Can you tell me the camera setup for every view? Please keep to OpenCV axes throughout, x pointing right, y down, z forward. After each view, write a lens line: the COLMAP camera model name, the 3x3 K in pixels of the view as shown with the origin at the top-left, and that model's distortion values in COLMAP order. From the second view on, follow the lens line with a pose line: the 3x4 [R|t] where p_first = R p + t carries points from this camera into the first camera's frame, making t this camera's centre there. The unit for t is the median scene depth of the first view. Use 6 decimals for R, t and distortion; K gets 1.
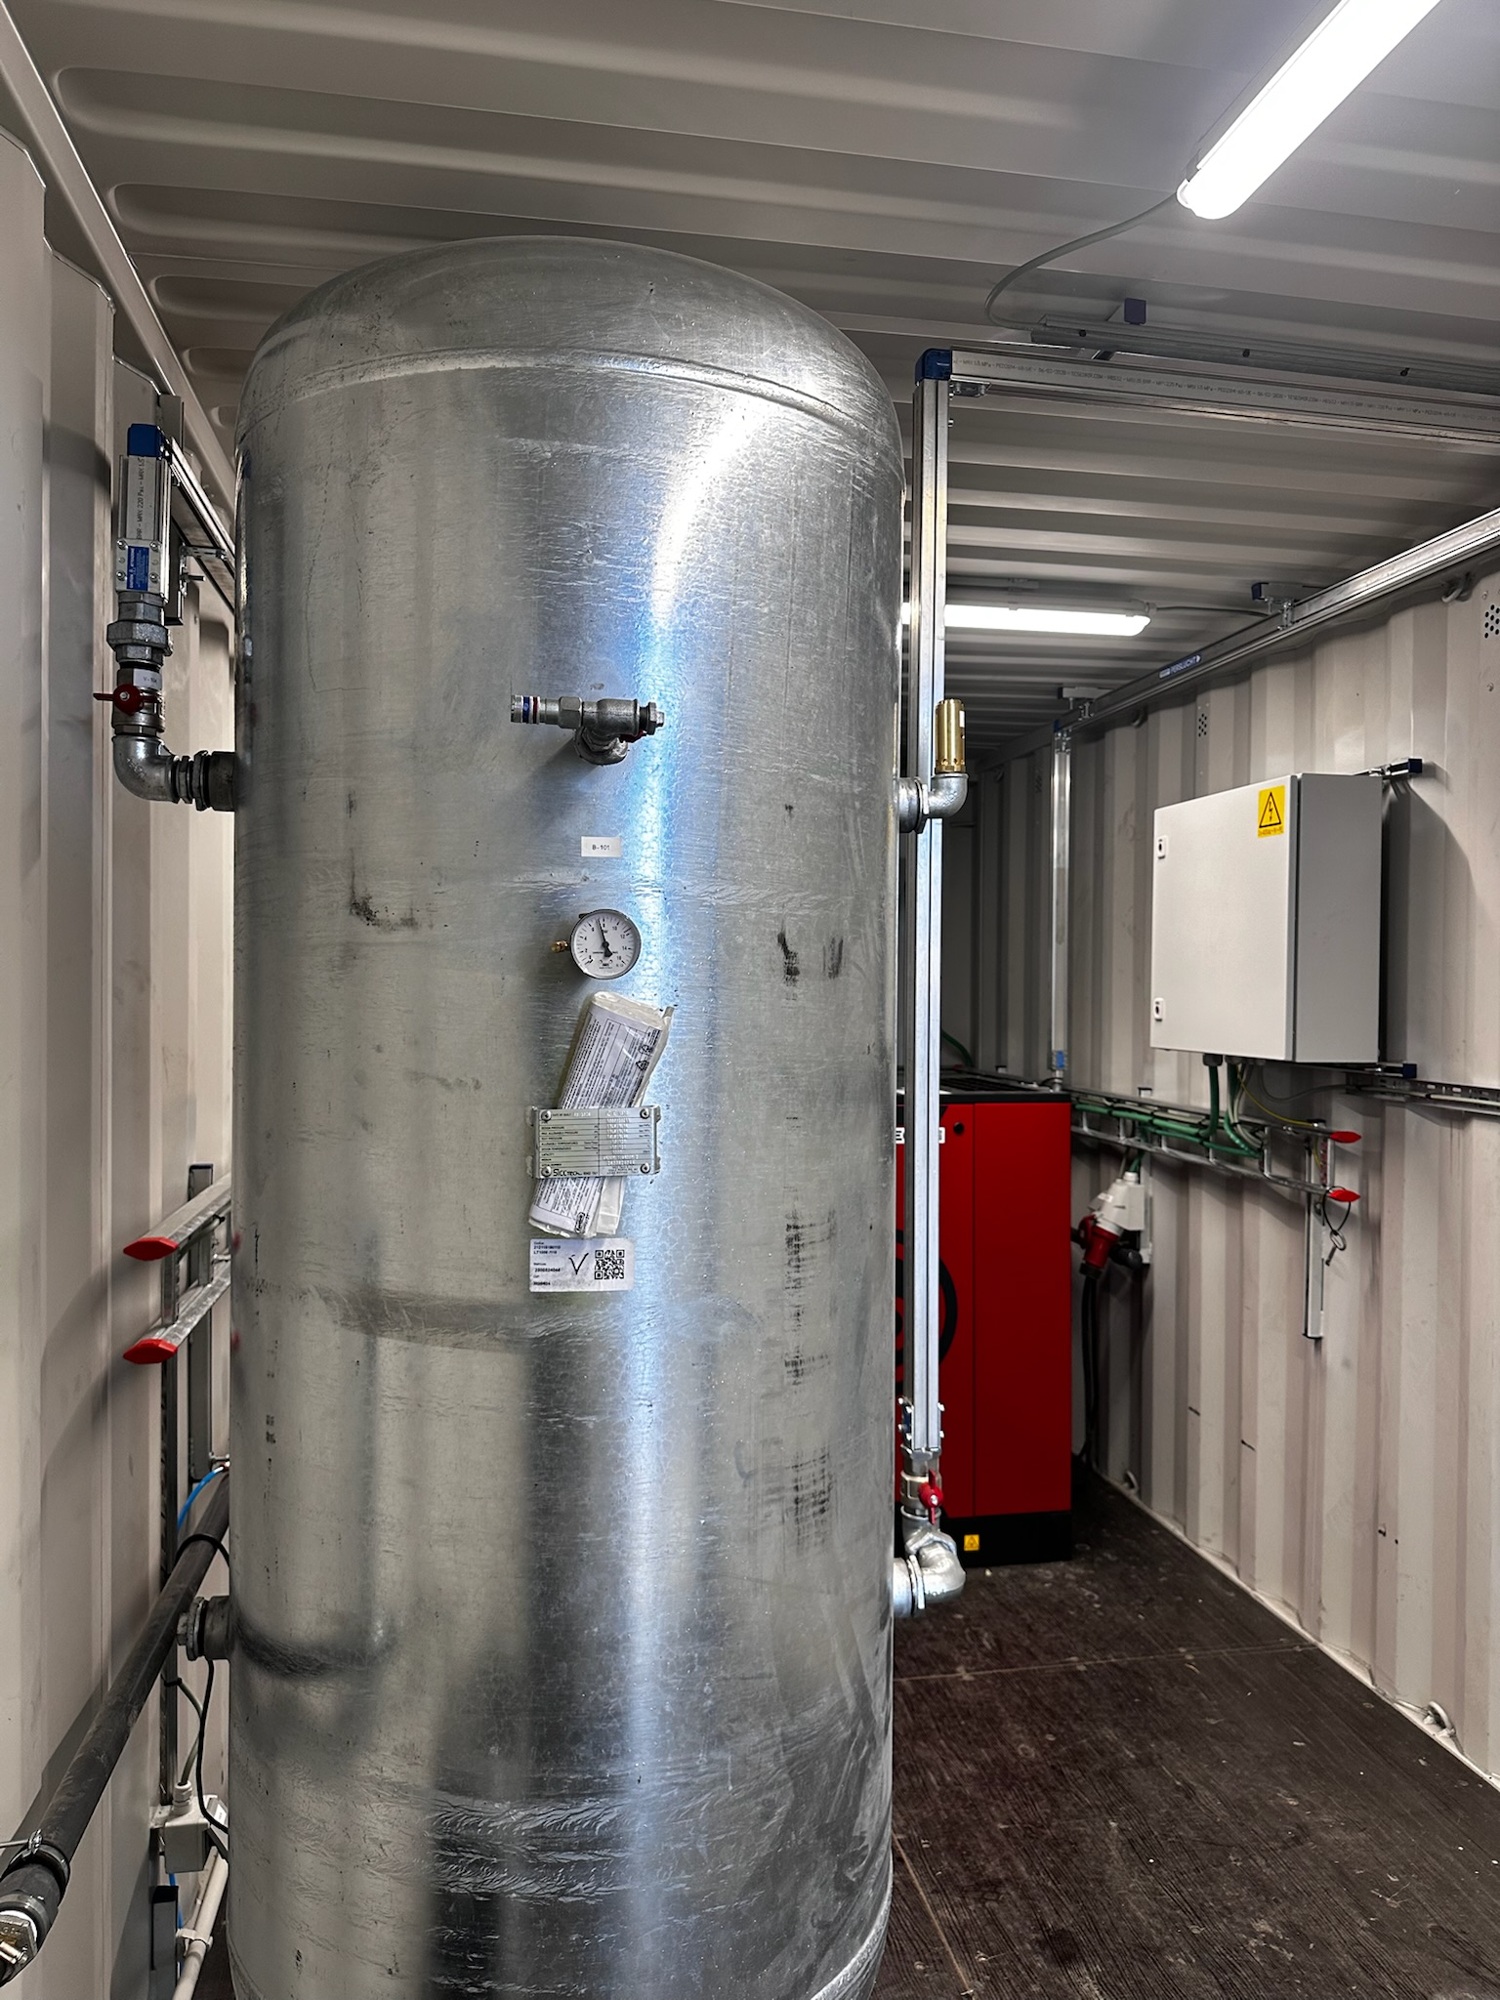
lens RADIAL K [[1420.1, 0, 741.7], [0, 1420.1, 995.4], [0, 0, 1]] dist [0.044288, -0.059933]
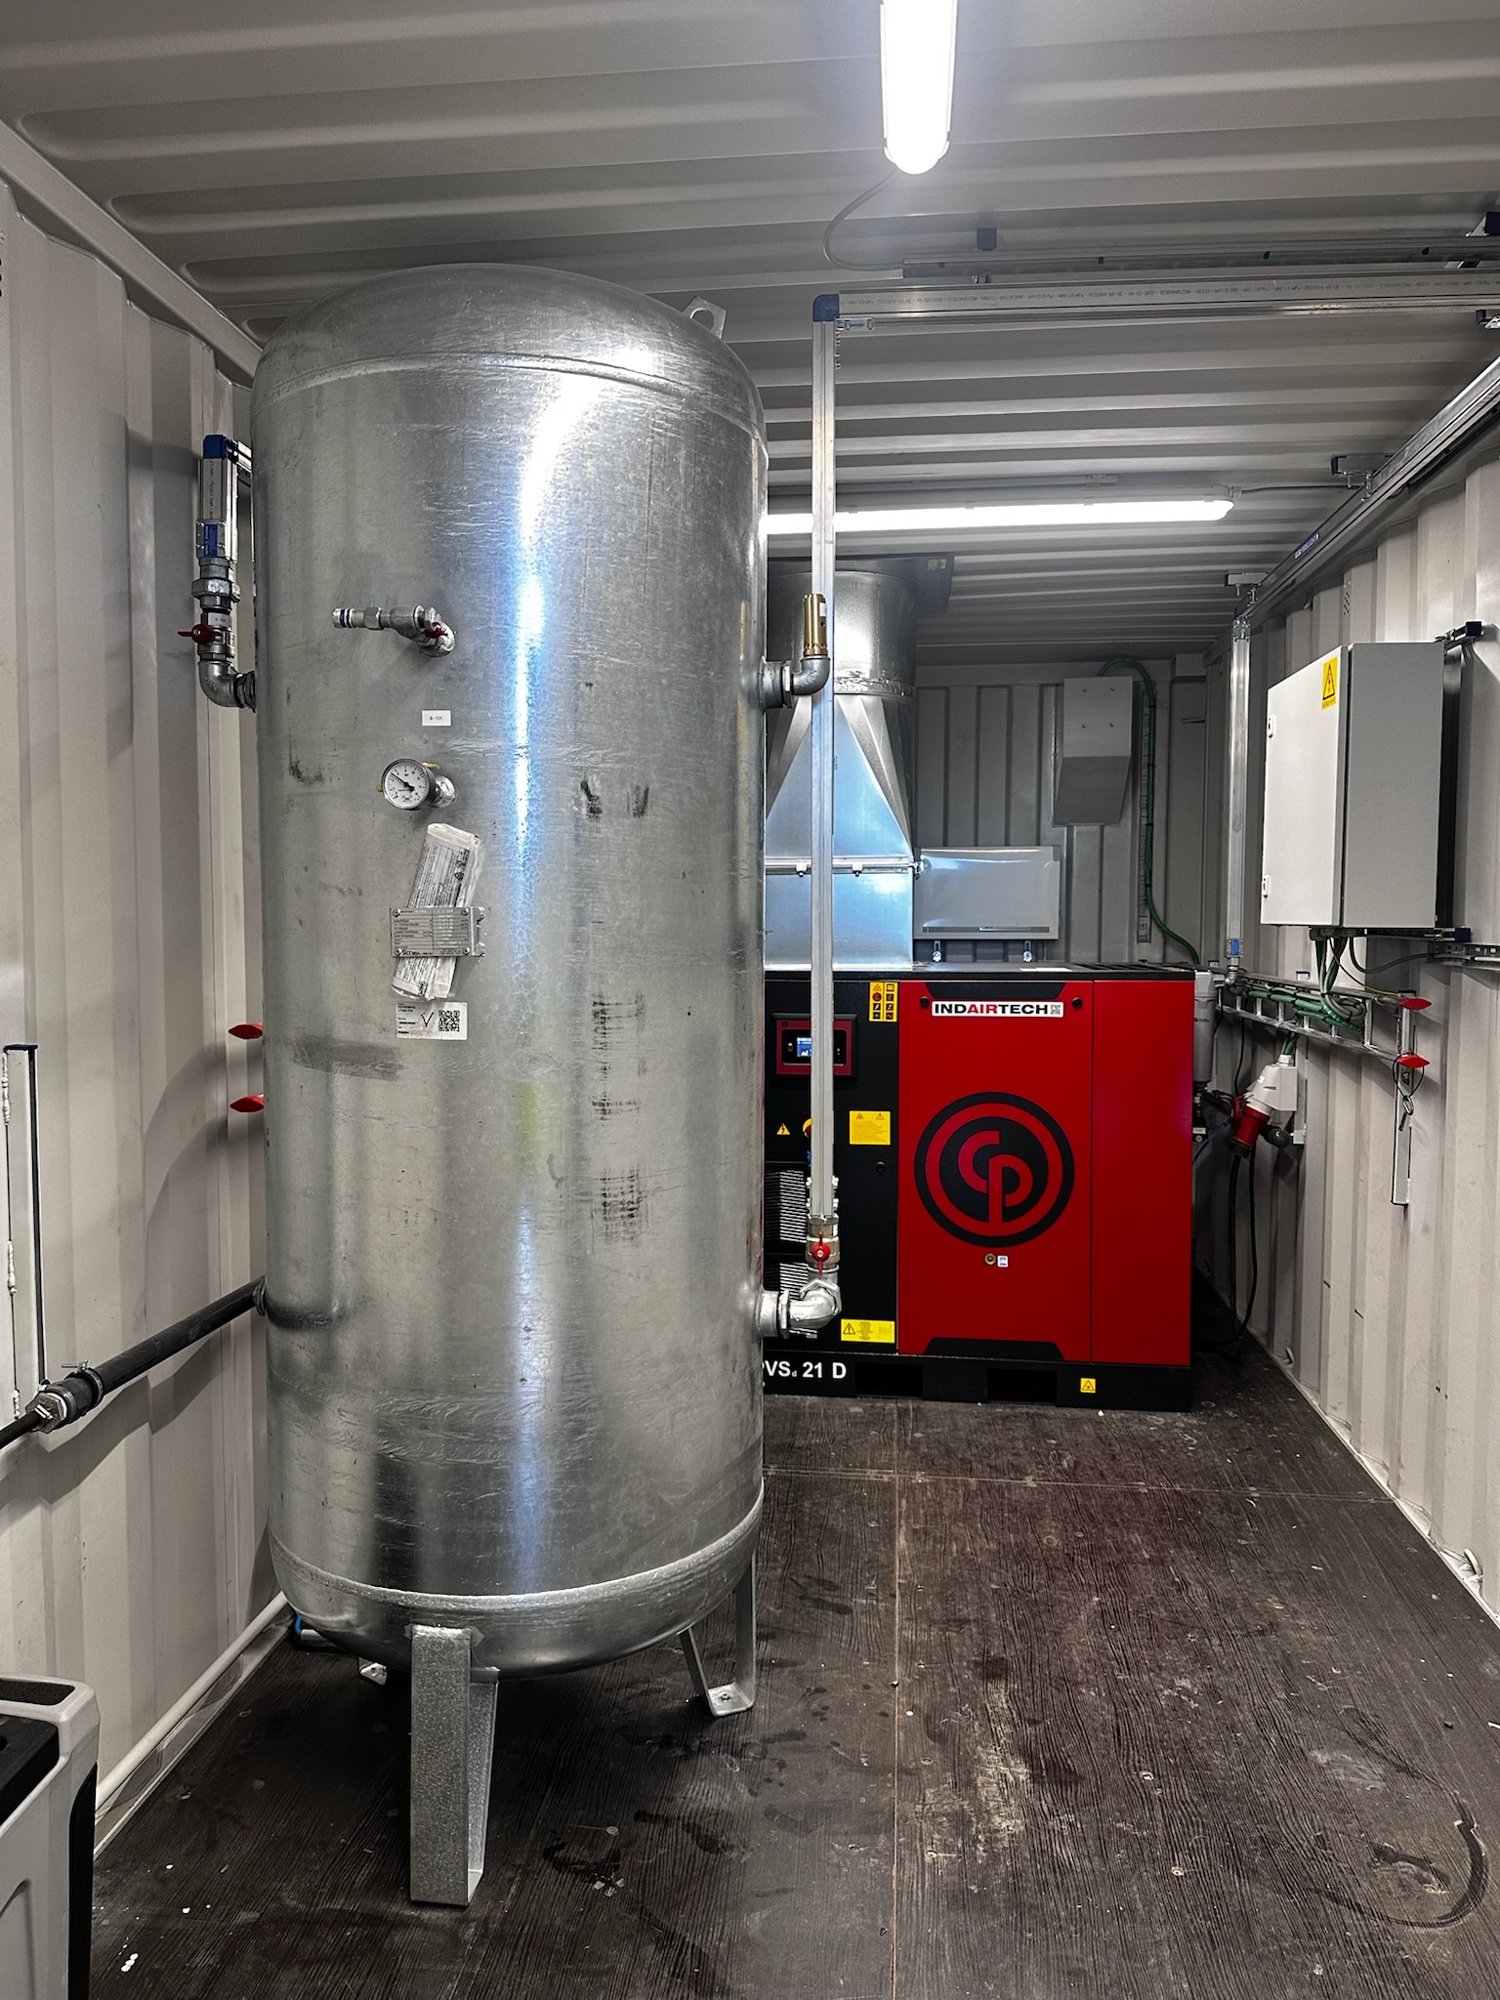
lens RADIAL K [[1420.1, 0, 737.6], [0, 1420.1, 994.6], [0, 0, 1]] dist [0.044288, -0.059933]
pose [[0.955588, 0.010225, -0.294529, 0.282241], [0.003166, 0.998984, 0.044953, 0.048892], [0.294690, -0.043889, 0.954585, -0.118028]]
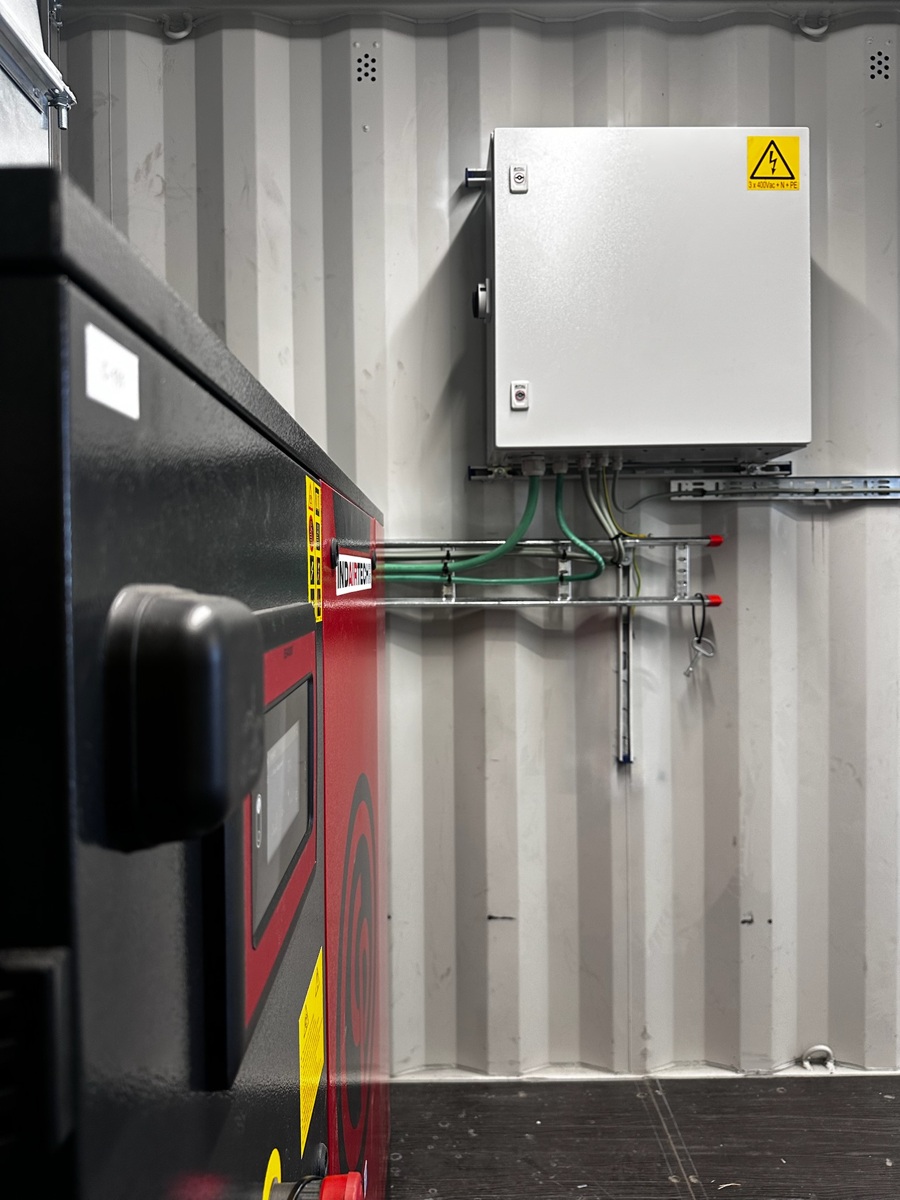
lens RADIAL K [[852.1, 0, 446.7], [0, 852.1, 592.9], [0, 0, 1]] dist [0.044288, -0.059933]
pose [[0.173725, -0.028975, 0.984368, -0.203186], [0.018665, 0.999484, 0.026126, 0.124879], [-0.984617, 0.013835, 0.174176, 1.161475]]
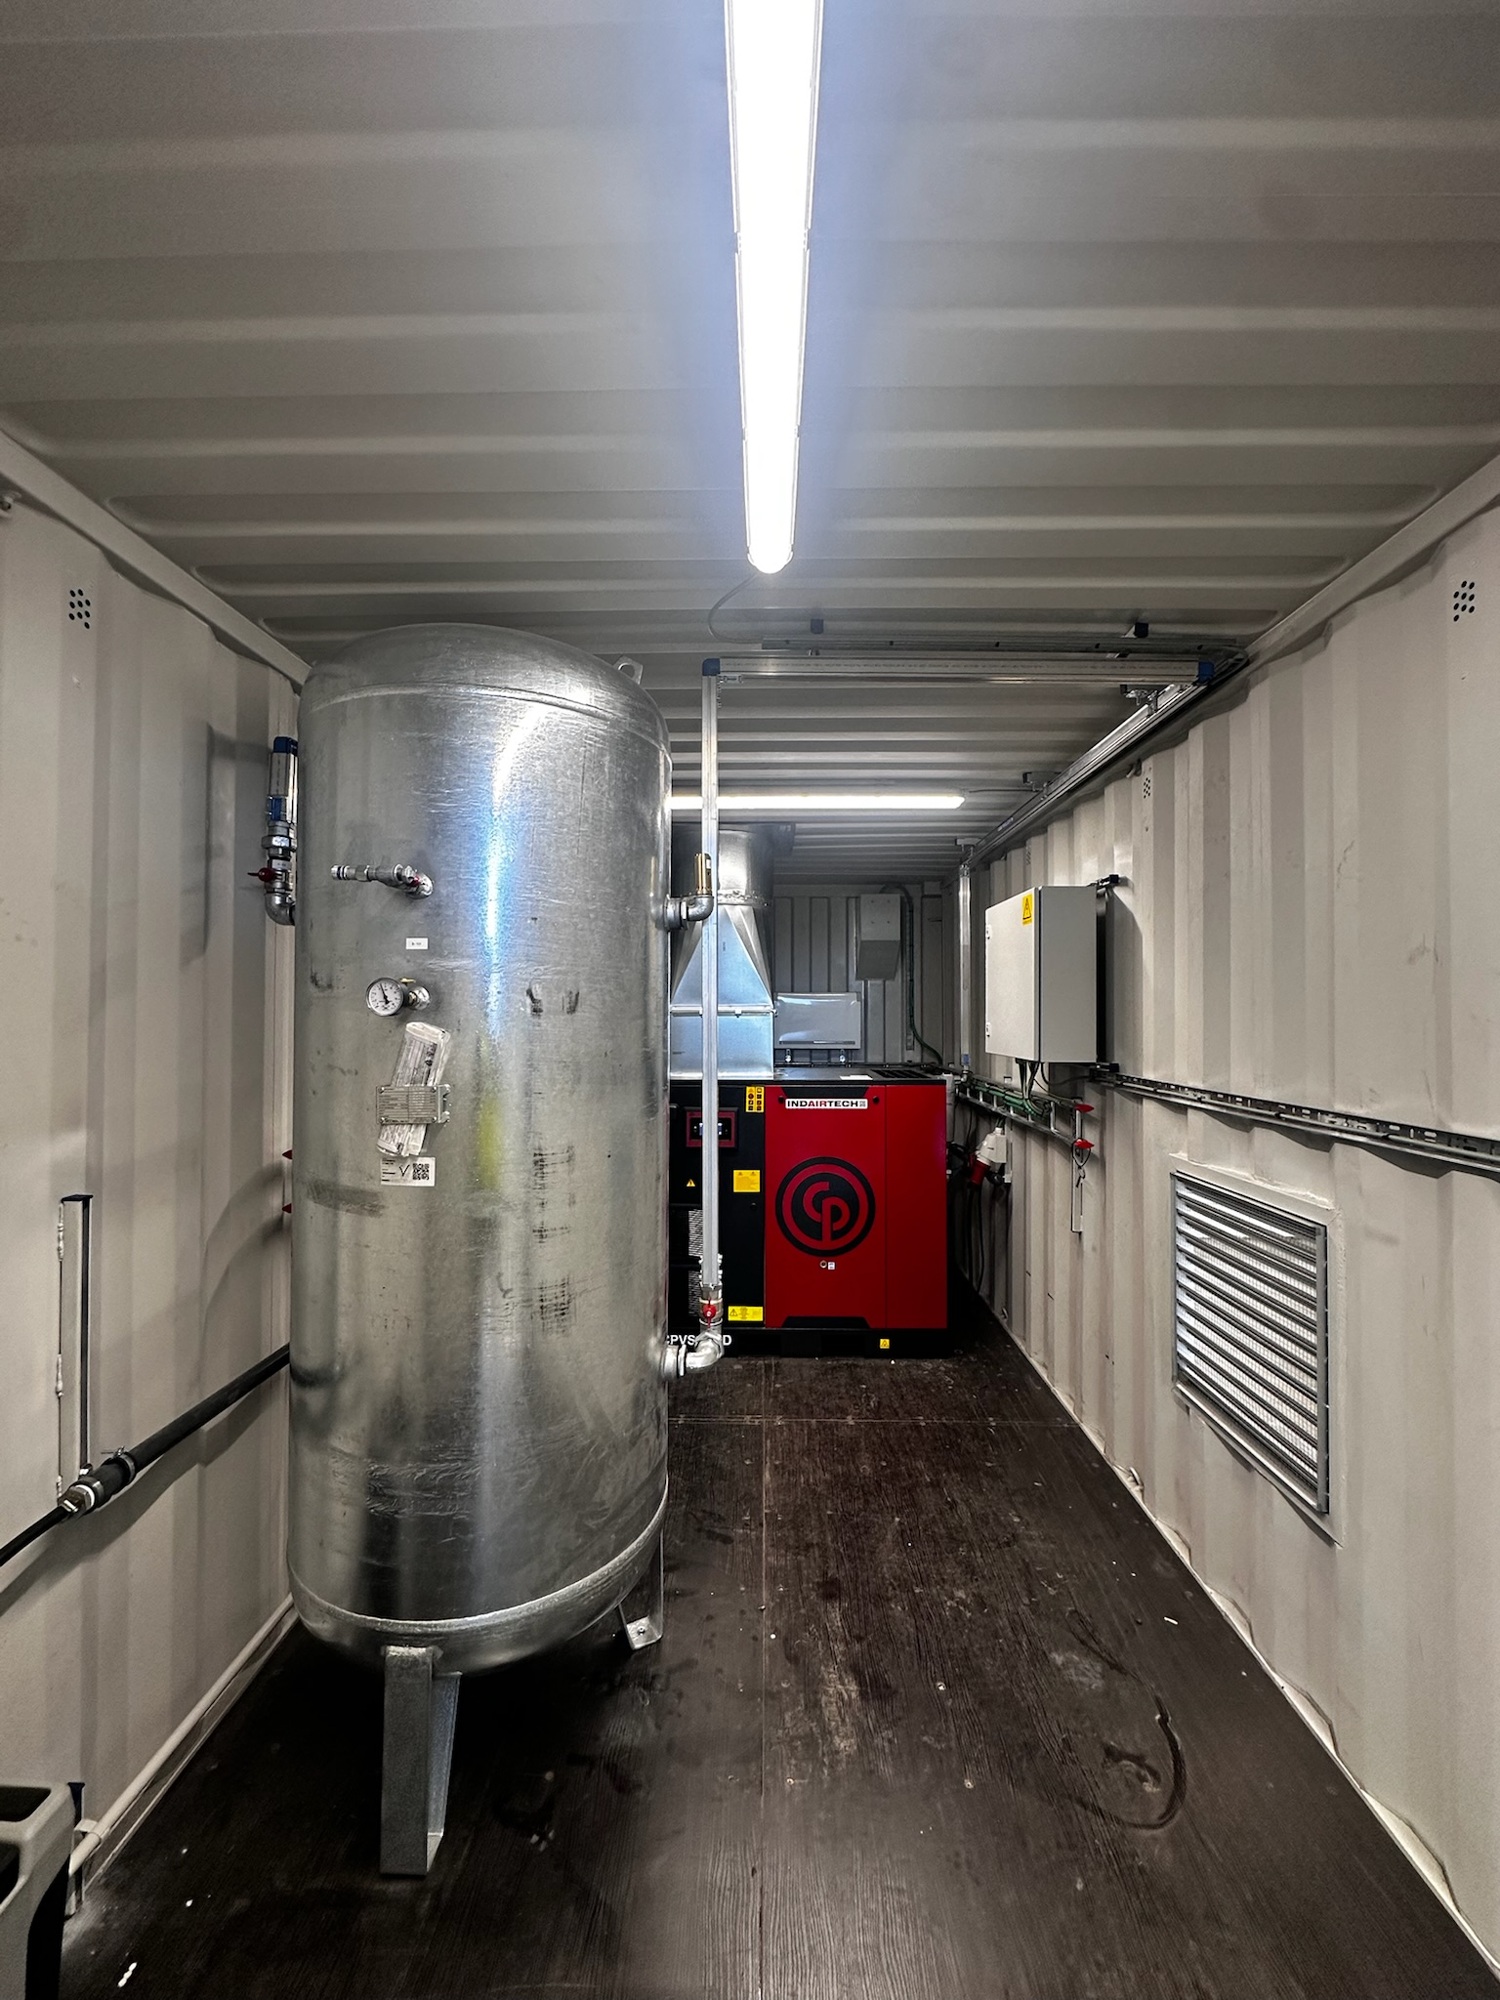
lens RADIAL K [[801.5, 0, 749.4], [0, 801.5, 999.8], [0, 0, 1]] dist [-0.002150, 0.000594]
pose [[0.978618, -0.009441, -0.205471, 0.257120], [0.003973, 0.999627, -0.027008, -0.001075], [0.205650, 0.025615, 0.978290, 0.032687]]
